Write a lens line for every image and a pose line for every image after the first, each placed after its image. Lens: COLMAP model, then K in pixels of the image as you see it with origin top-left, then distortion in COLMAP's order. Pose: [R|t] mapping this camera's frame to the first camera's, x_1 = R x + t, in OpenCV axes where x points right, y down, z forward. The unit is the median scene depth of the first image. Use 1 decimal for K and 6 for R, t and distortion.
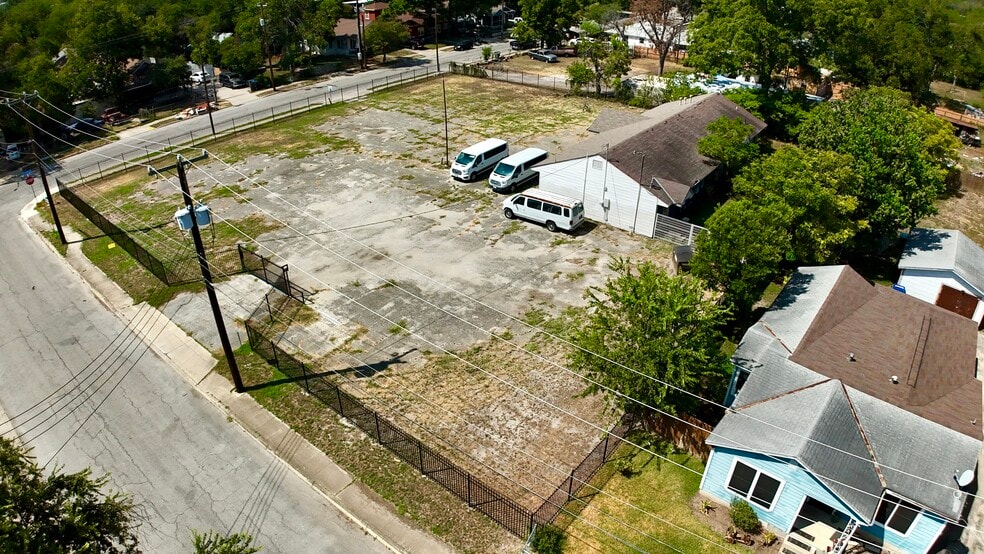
lens RADIAL K [[609.3, 0, 500.0], [0, 609.3, 278.8], [0, 0, 1]] dist [-0.185617, 0.016569]
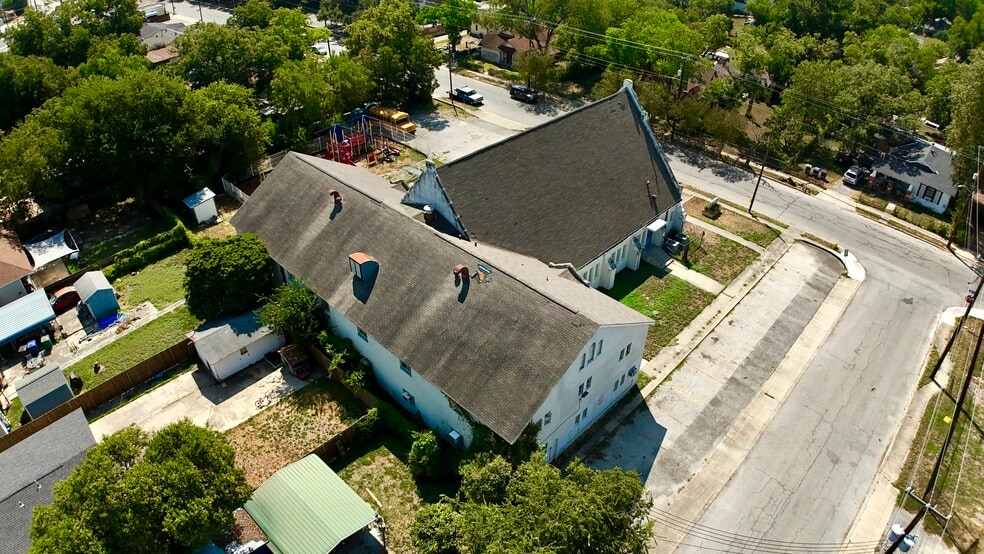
lens RADIAL K [[609.3, 0, 491.5], [0, 609.3, 277.9], [0, 0, 1]] dist [-0.185617, 0.016569]
pose [[-0.115735, 0.581628, -0.805180, 0.052200], [-0.513407, 0.658914, 0.549768, -0.320973], [0.850305, 0.477012, 0.222352, -0.093810]]
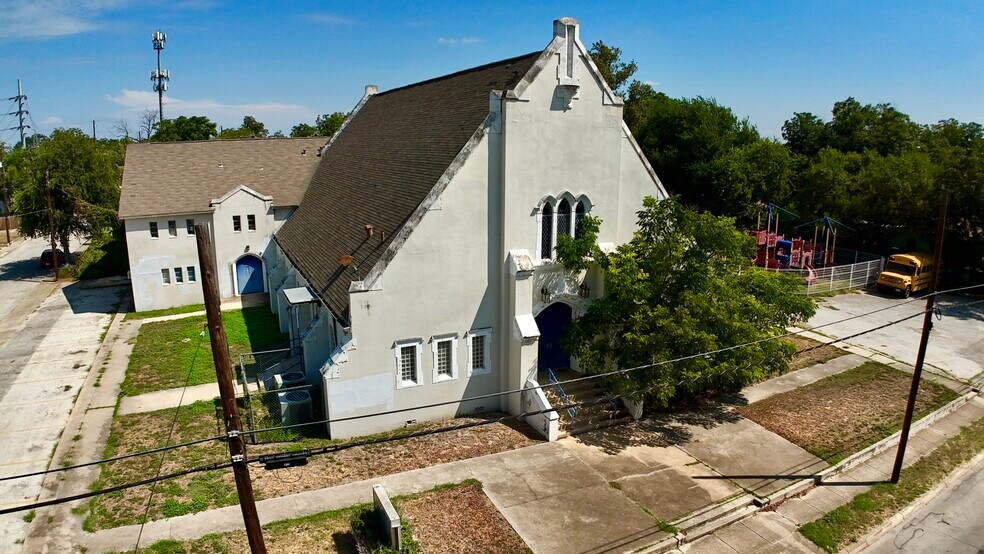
lens RADIAL K [[609.3, 0, 491.7], [0, 609.3, 279.2], [0, 0, 1]] dist [-0.185617, 0.016569]
pose [[-0.896028, -0.110853, 0.429937, -1.505472], [0.217536, 0.734537, 0.642754, -0.200238], [-0.387056, 0.669452, -0.634051, 0.722000]]
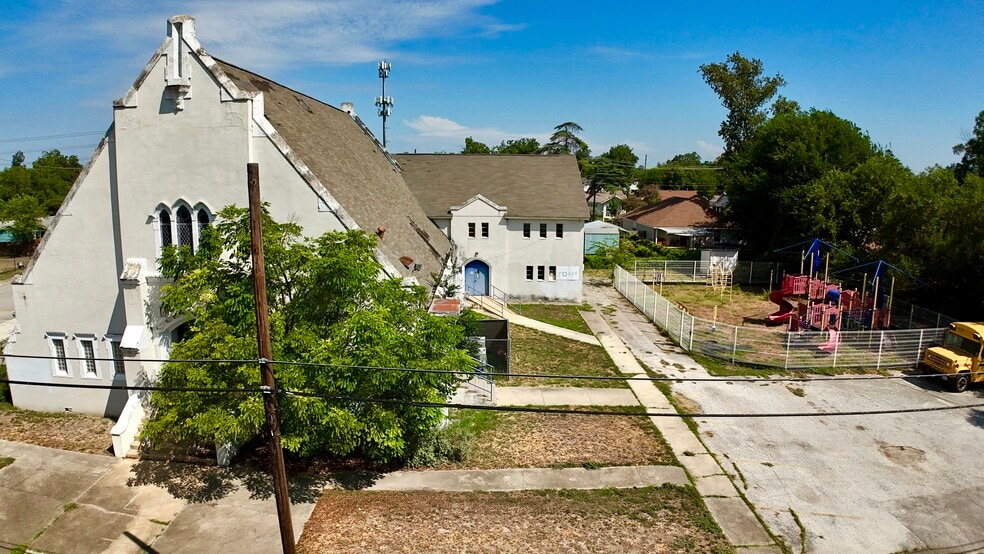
lens RADIAL K [[609.3, 0, 495.0], [0, 609.3, 277.1], [0, 0, 1]] dist [-0.185617, 0.016569]
pose [[-0.623790, -0.147198, 0.767606, -1.833227], [0.390123, 0.792378, 0.468979, 0.016585], [-0.677267, 0.592005, -0.436852, 0.397094]]
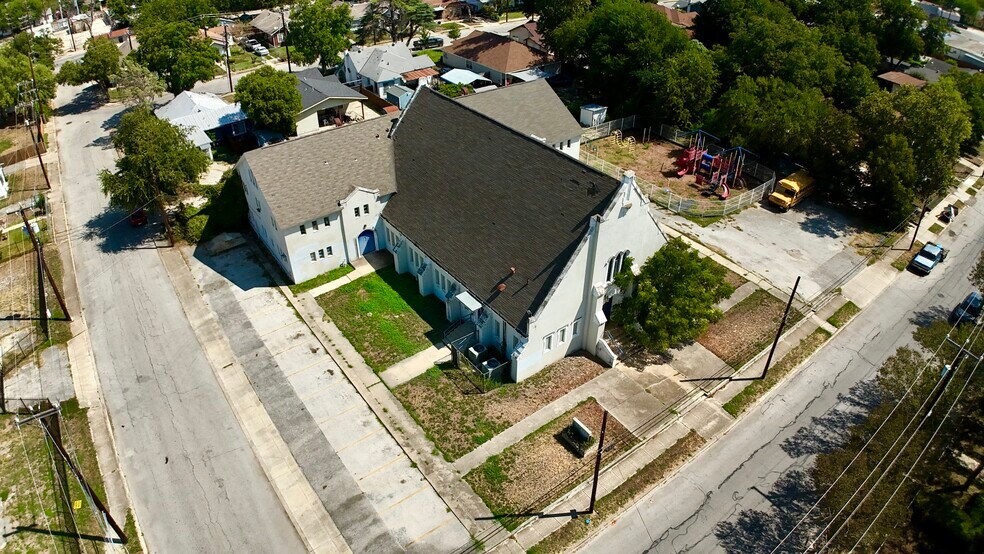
lens RADIAL K [[609.3, 0, 494.6], [0, 609.3, 279.4], [0, 0, 1]] dist [-0.185617, 0.016569]
pose [[-0.963341, -0.167191, 0.209814, -1.354333], [0.126449, 0.406789, 0.904728, -0.812729], [-0.236612, 0.898092, -0.370736, 0.784855]]
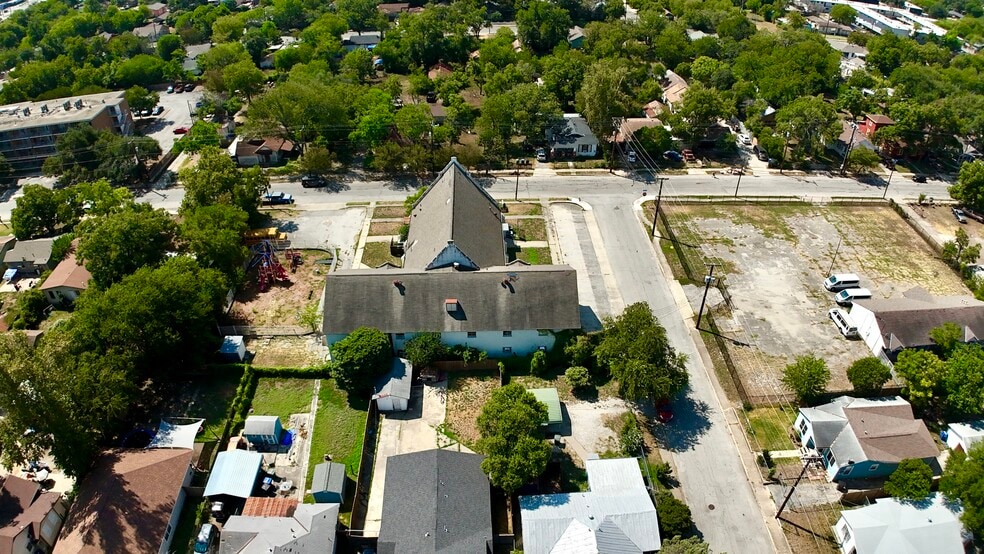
lens RADIAL K [[609.3, 0, 496.3], [0, 609.3, 278.3], [0, 0, 1]] dist [-0.185617, 0.016569]
pose [[0.638994, 0.452901, -0.621745, 0.473772], [-0.393067, 0.887043, 0.242182, -0.256480], [0.661200, 0.089634, 0.744836, -1.364344]]
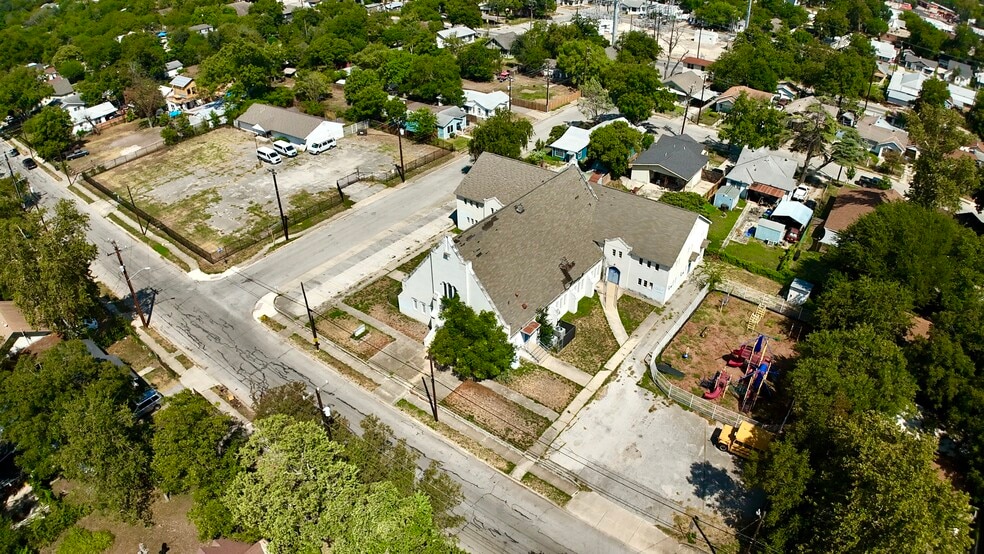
lens RADIAL K [[609.3, 0, 490.1], [0, 609.3, 277.3], [0, 0, 1]] dist [-0.185617, 0.016569]
pose [[-0.005112, -0.554029, 0.832482, -2.596818], [0.517920, 0.710668, 0.476141, -0.599293], [-0.855414, 0.433593, 0.283310, -0.192889]]
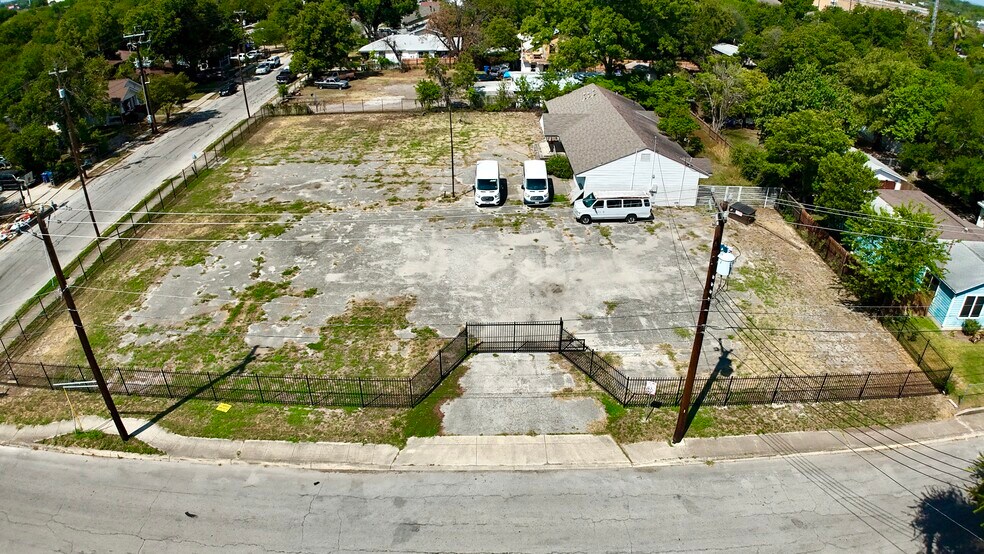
lens RADIAL K [[609.3, 0, 496.4], [0, 609.3, 275.2], [0, 0, 1]] dist [-0.185617, 0.016569]
pose [[0.784303, -0.308252, 0.538376, -0.722007], [0.321549, 0.944140, 0.072145, -0.145340], [-0.530542, 0.116531, 0.839611, 0.208637]]
